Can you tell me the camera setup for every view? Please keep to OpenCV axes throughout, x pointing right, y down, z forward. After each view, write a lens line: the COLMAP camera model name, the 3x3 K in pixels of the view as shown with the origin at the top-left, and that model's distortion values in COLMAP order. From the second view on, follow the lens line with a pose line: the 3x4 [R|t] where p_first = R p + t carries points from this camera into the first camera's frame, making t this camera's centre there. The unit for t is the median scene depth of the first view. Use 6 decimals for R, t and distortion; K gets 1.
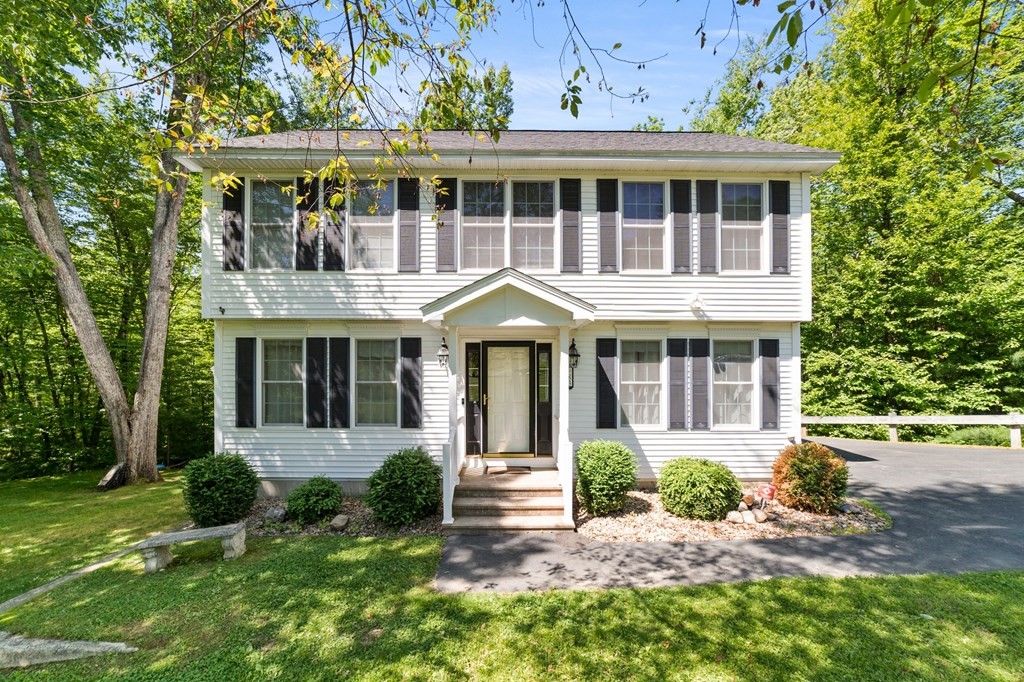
lens RADIAL K [[456.7, 0, 512.0], [0, 456.7, 322.7], [0, 0, 1]] dist [-0.001864, -0.000029]
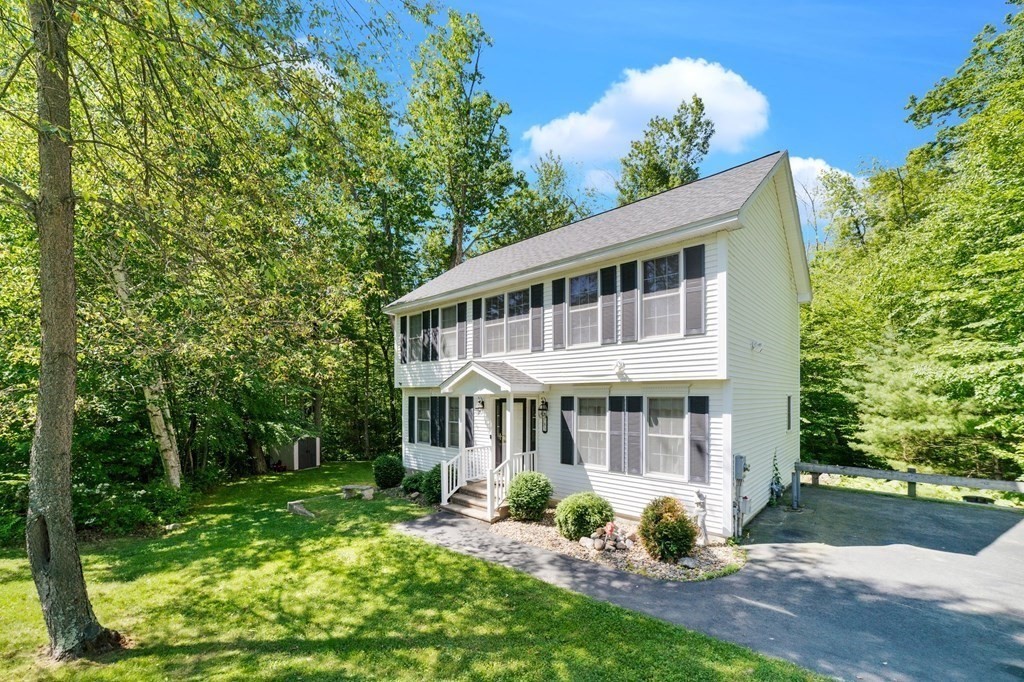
lens RADIAL K [[398.2, 0, 512.0], [0, 398.2, 341.0], [0, 0, 1]] dist [-0.016271, 0.000165]
pose [[0.725389, -0.098180, -0.681301, 0.909790], [0.026868, 0.993060, -0.114500, 0.003245], [0.687815, 0.064751, 0.722993, 0.045304]]
